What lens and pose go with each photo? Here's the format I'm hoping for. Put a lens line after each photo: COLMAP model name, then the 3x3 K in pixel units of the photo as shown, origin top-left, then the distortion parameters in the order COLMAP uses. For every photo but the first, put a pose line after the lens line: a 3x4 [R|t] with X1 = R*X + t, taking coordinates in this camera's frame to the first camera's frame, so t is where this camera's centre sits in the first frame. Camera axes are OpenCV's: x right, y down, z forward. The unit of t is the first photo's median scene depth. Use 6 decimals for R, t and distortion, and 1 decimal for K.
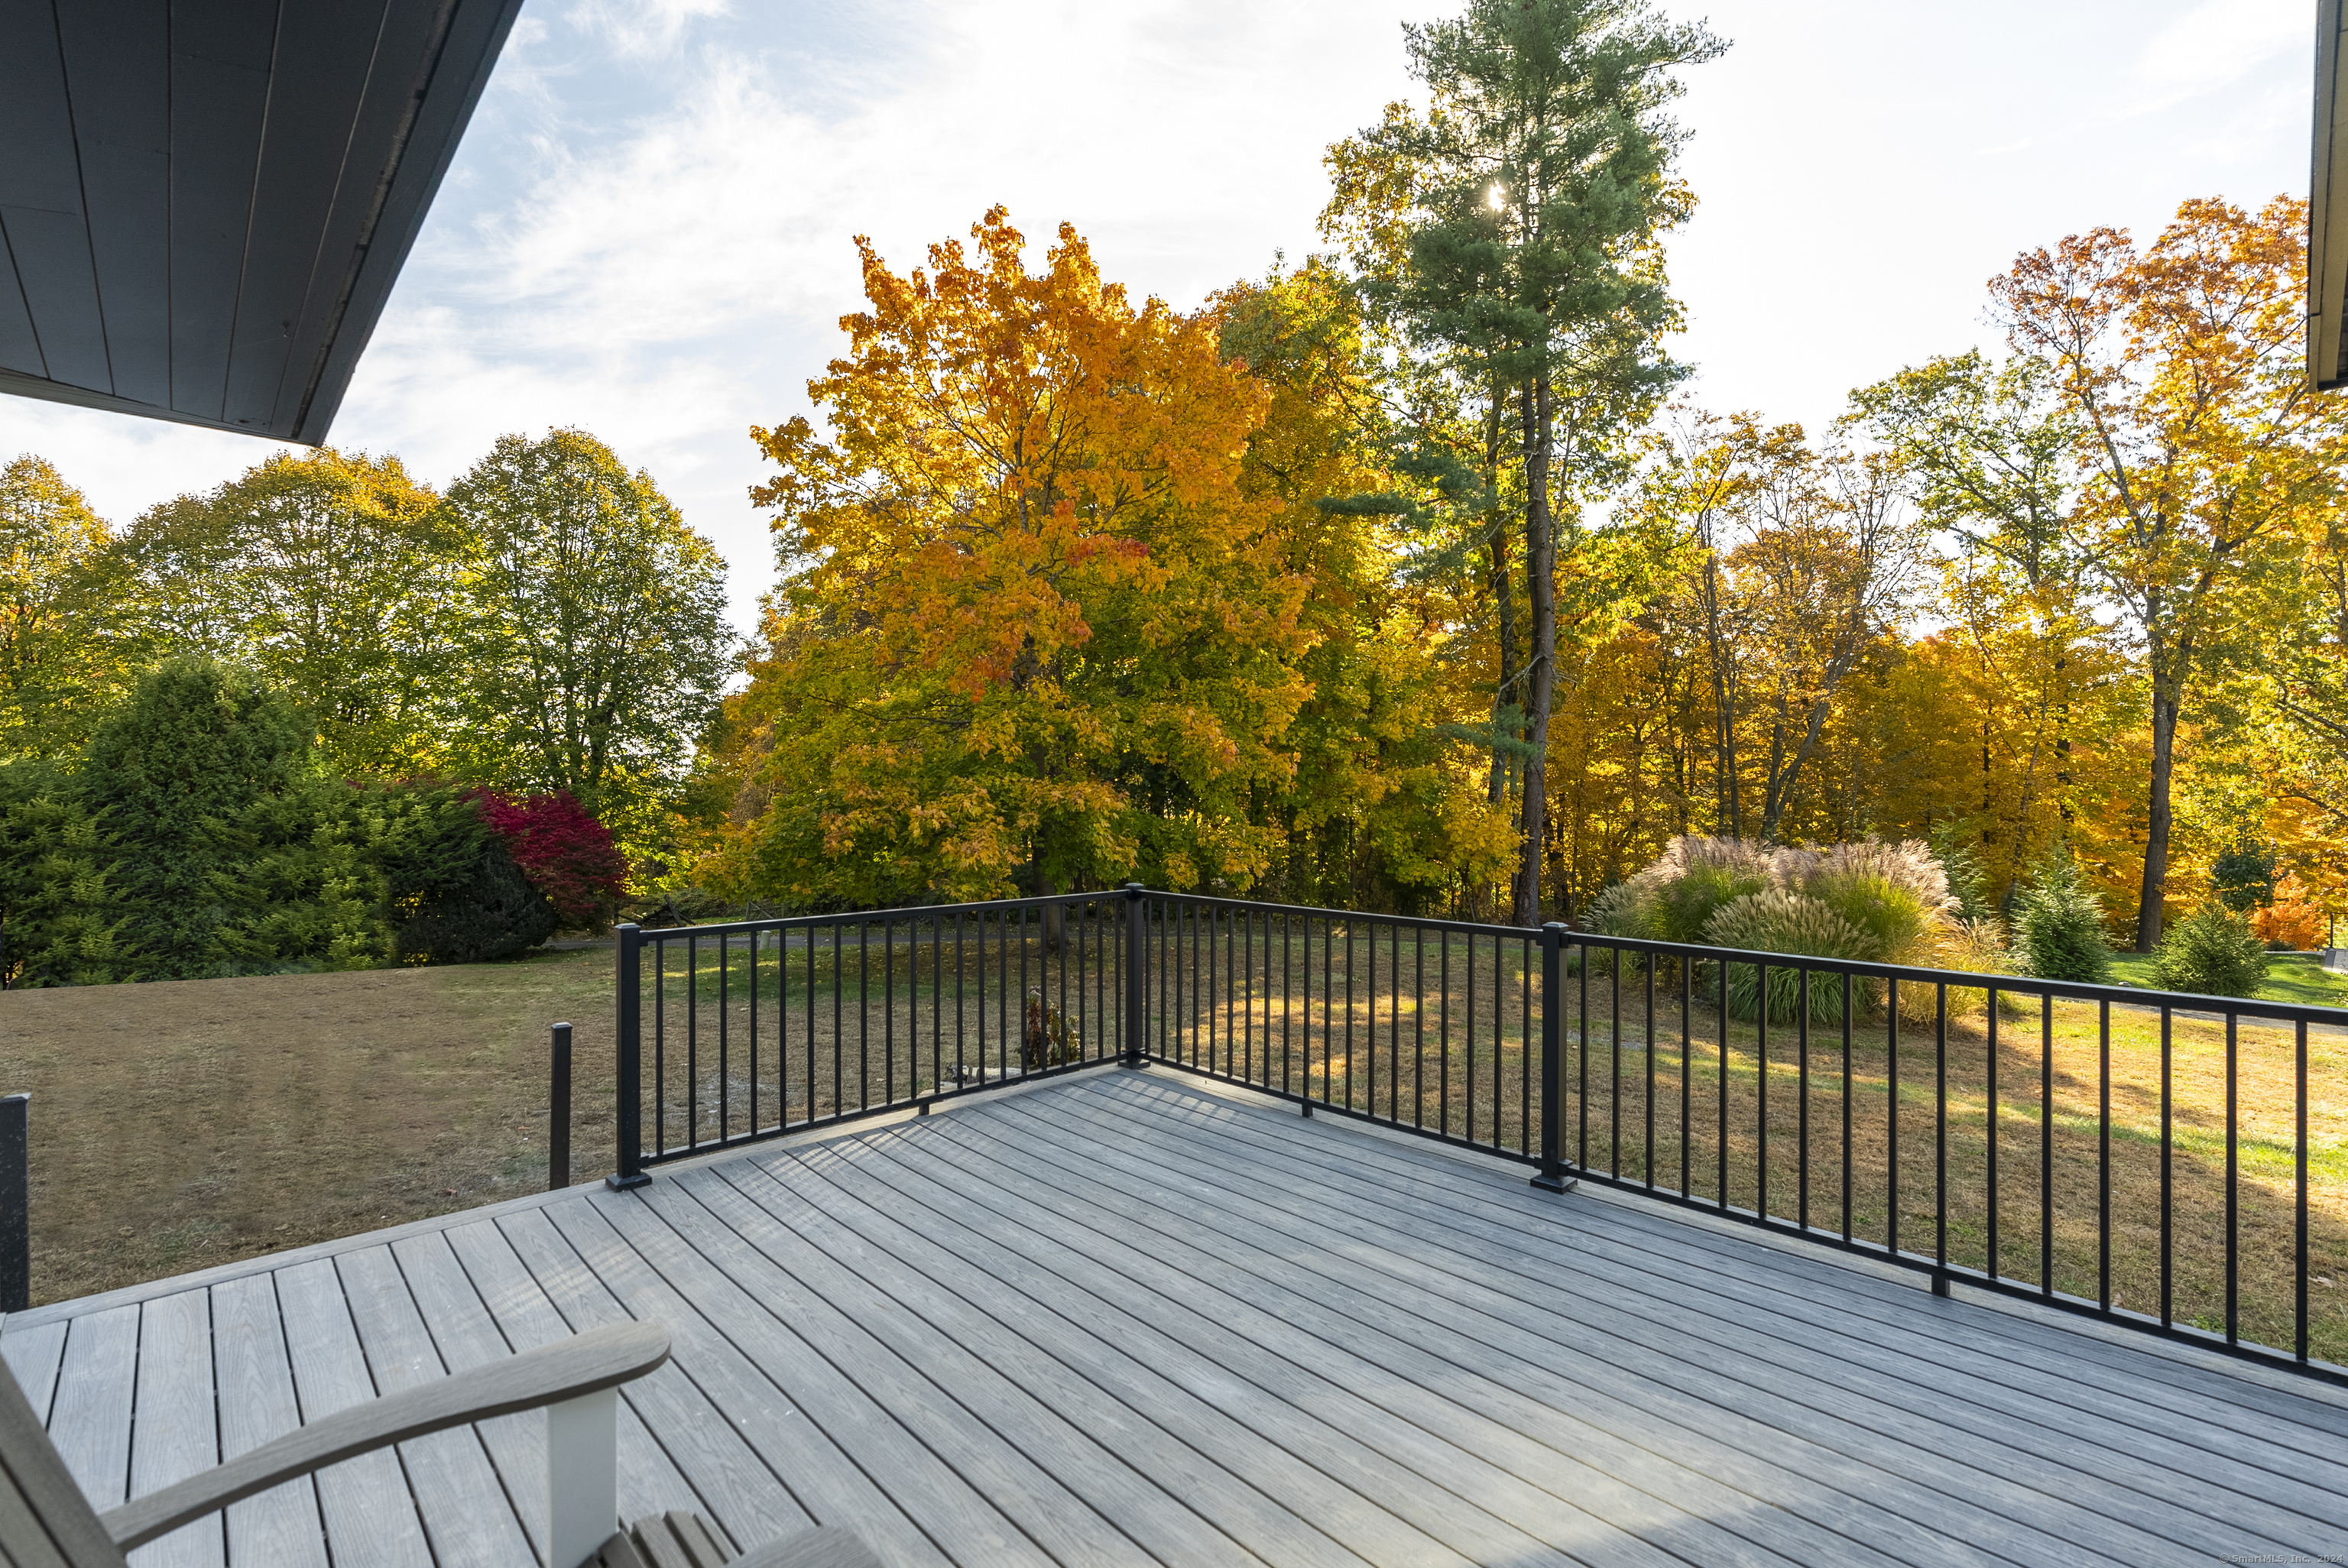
lens RADIAL K [[1062.2, 0, 1173.3], [0, 1062.2, 789.0], [0, 0, 1]] dist [-0.001195, -0.000092]
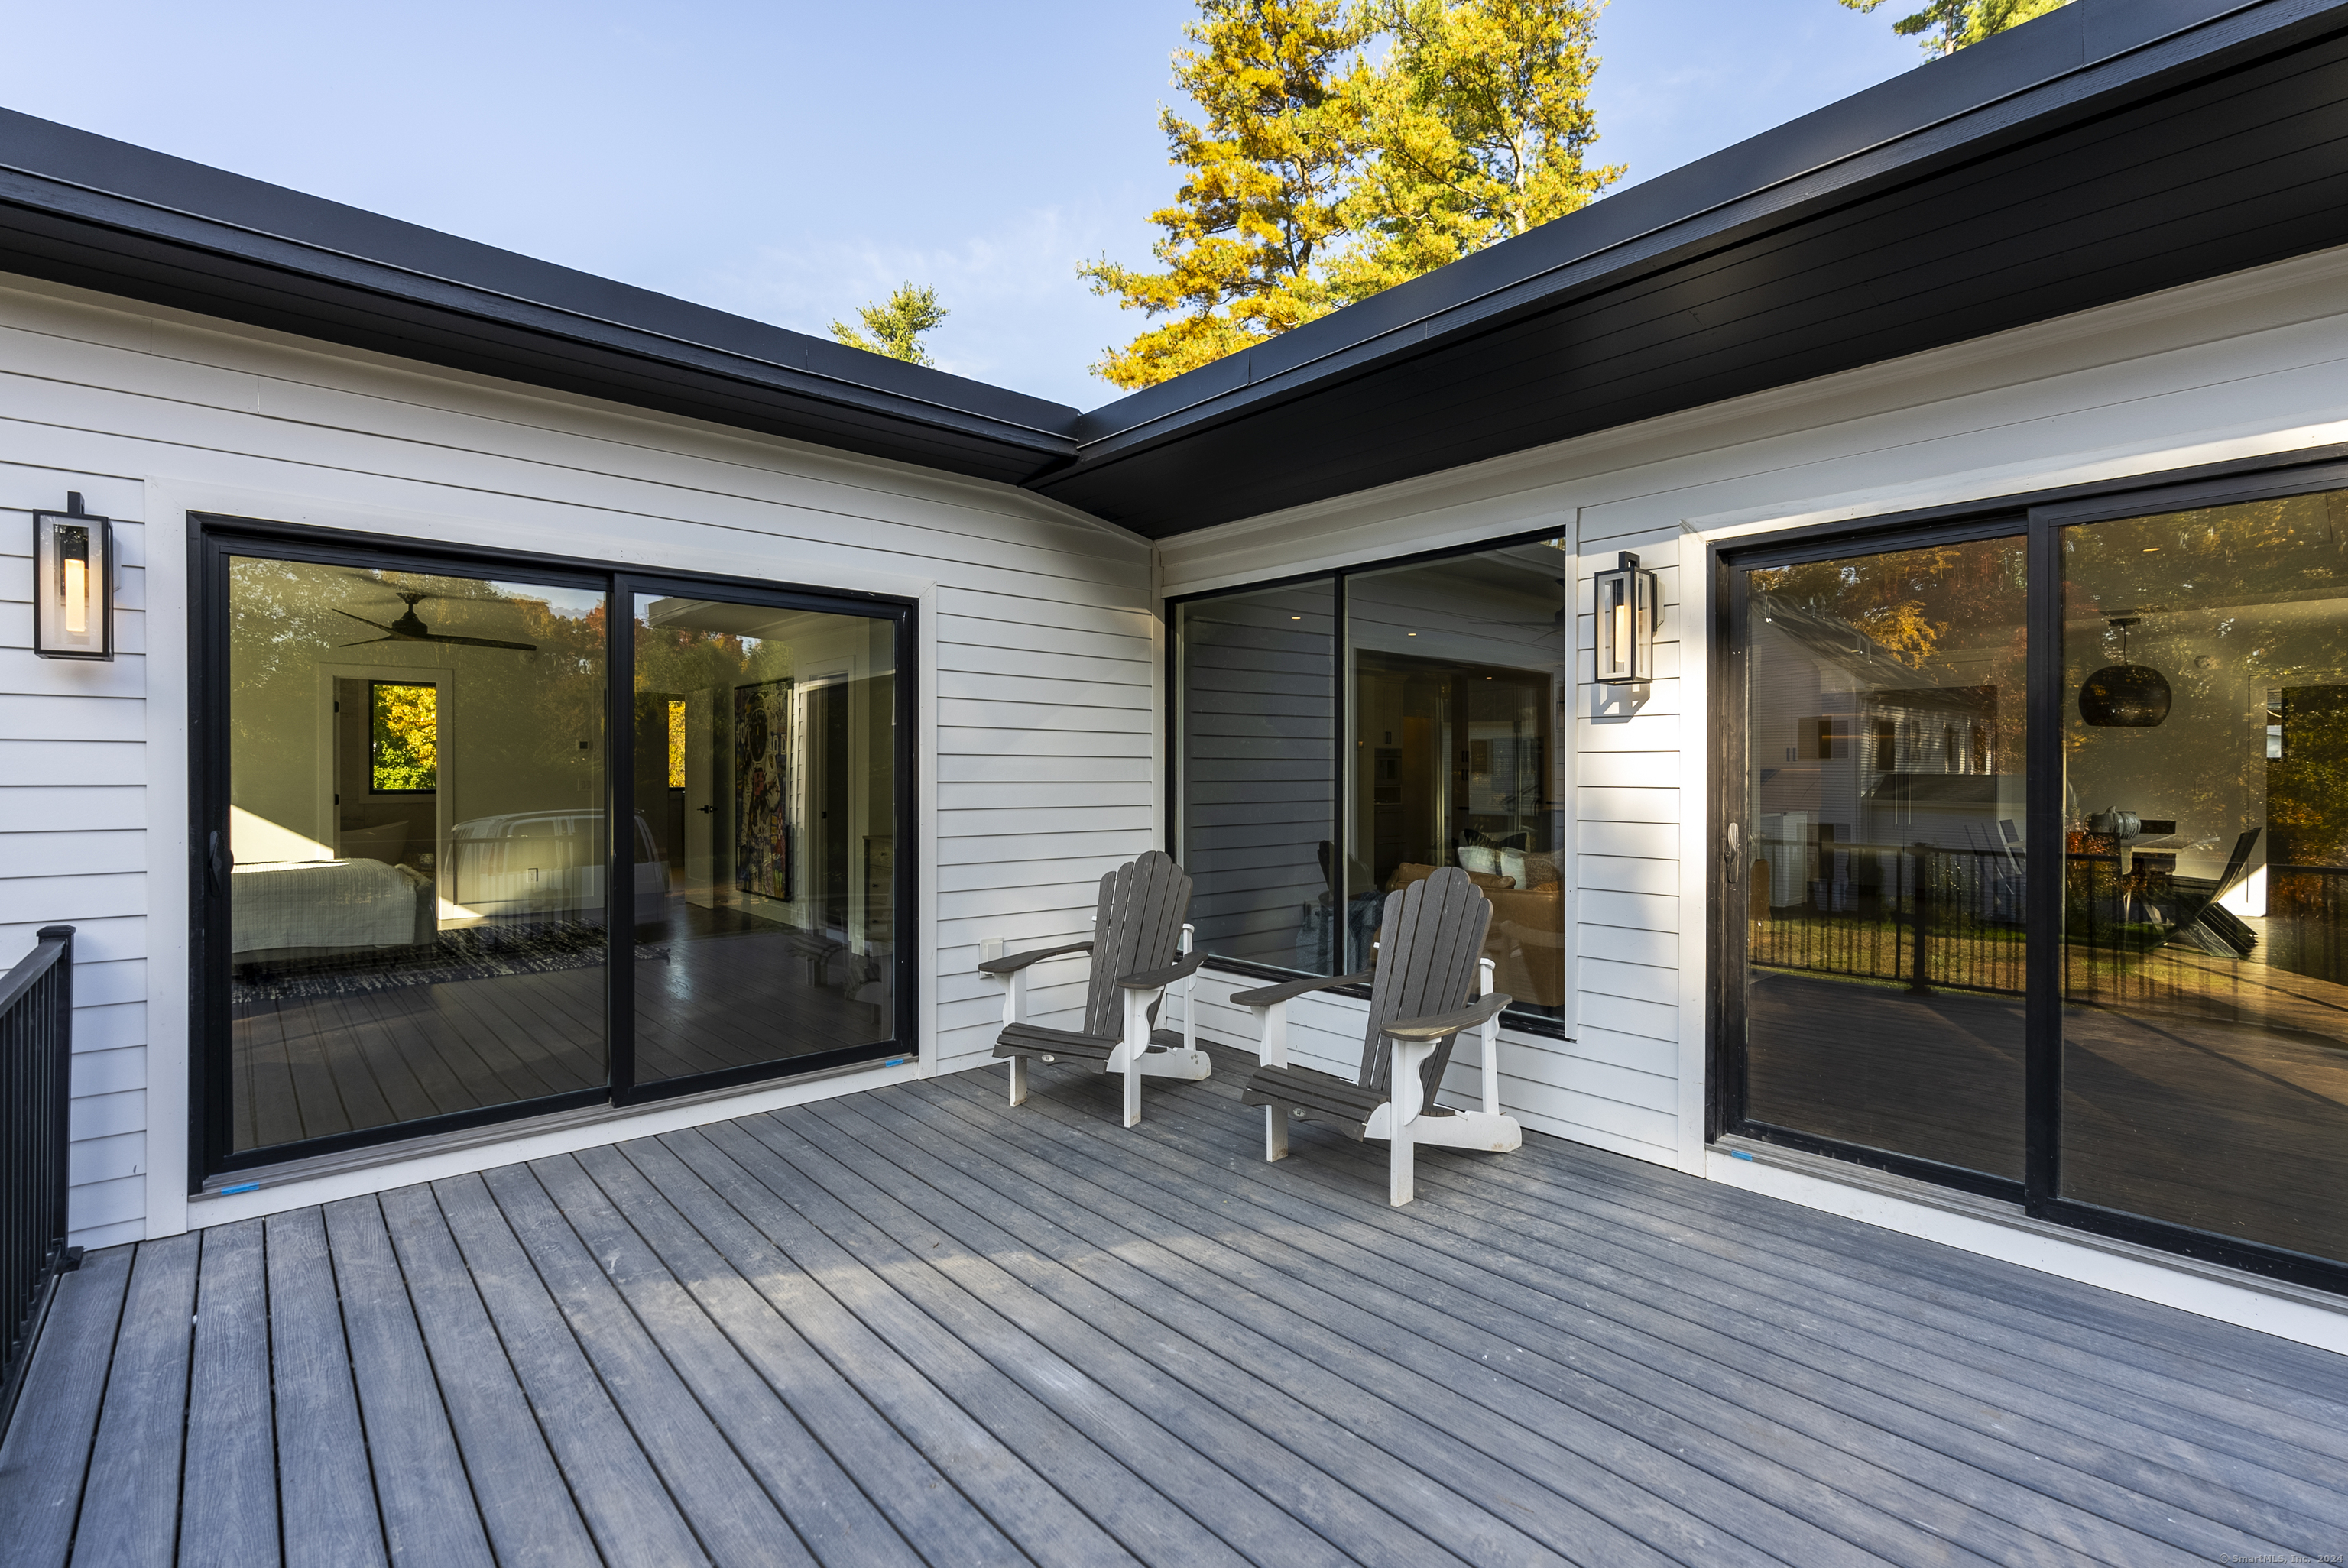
lens RADIAL K [[1062.2, 0, 1171.0], [0, 1062.2, 780.7], [0, 0, 1]] dist [-0.001195, -0.000092]
pose [[-0.999558, -0.000562, 0.029727, -0.087577], [-0.000382, 0.999982, 0.006057, 0.022672], [-0.029730, 0.006043, -0.999540, 2.001306]]
